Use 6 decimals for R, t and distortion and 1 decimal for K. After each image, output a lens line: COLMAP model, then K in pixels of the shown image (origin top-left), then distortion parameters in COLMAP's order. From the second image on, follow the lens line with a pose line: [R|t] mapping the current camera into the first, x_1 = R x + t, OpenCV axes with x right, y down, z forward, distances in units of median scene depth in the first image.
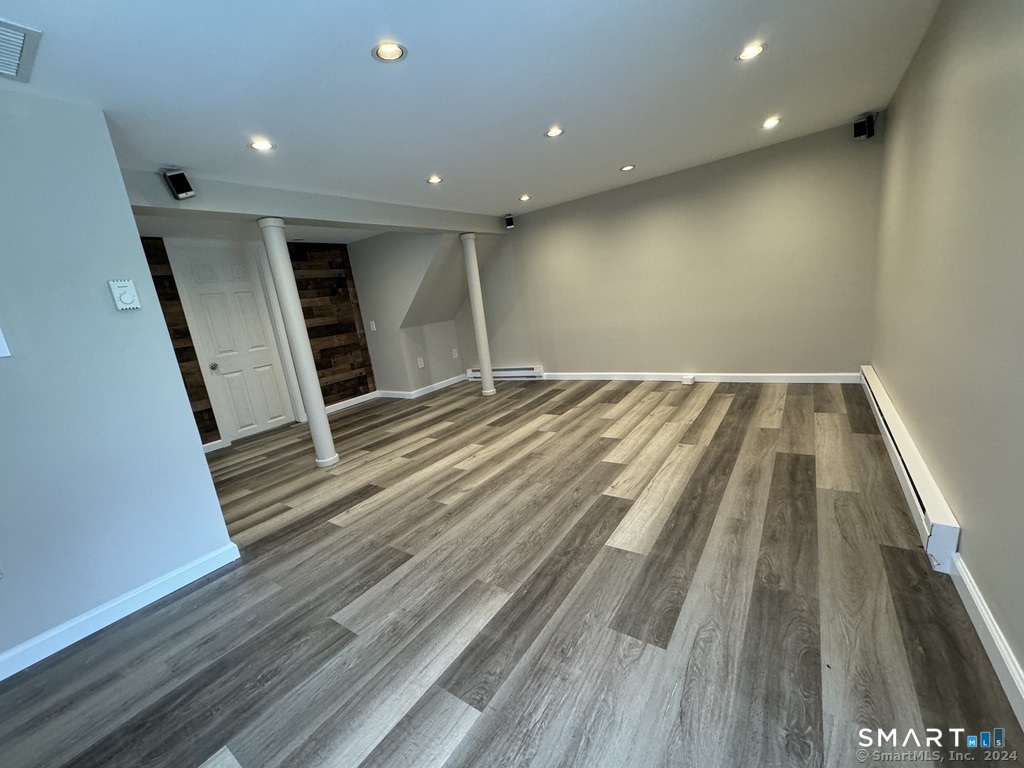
lens RADIAL K [[408.1, 0, 511.5], [0, 408.1, 385.1], [0, 0, 1]] dist [-0.003642, 0.000522]
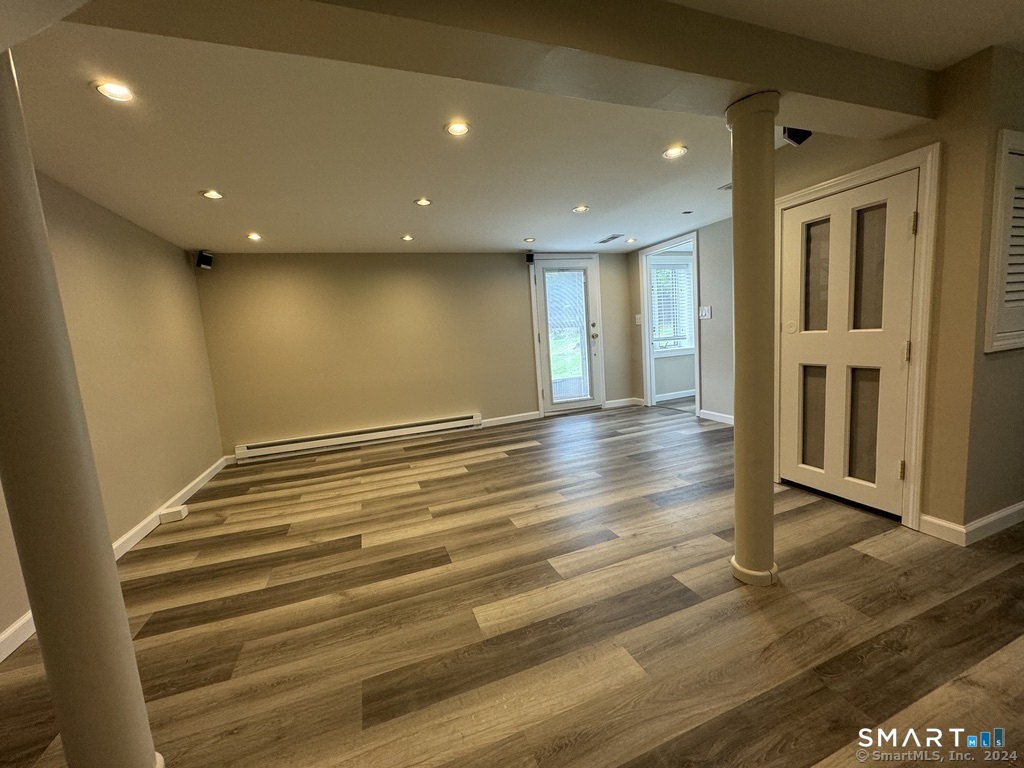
lens RADIAL K [[408.1, 0, 512.5], [0, 408.1, 385.5], [0, 0, 1]] dist [-0.003642, 0.000522]
pose [[-0.806537, 0.122022, 0.578454, -0.508536], [0.294920, 0.931065, 0.214802, -0.228438], [-0.512368, 0.343843, -0.786925, 1.424713]]
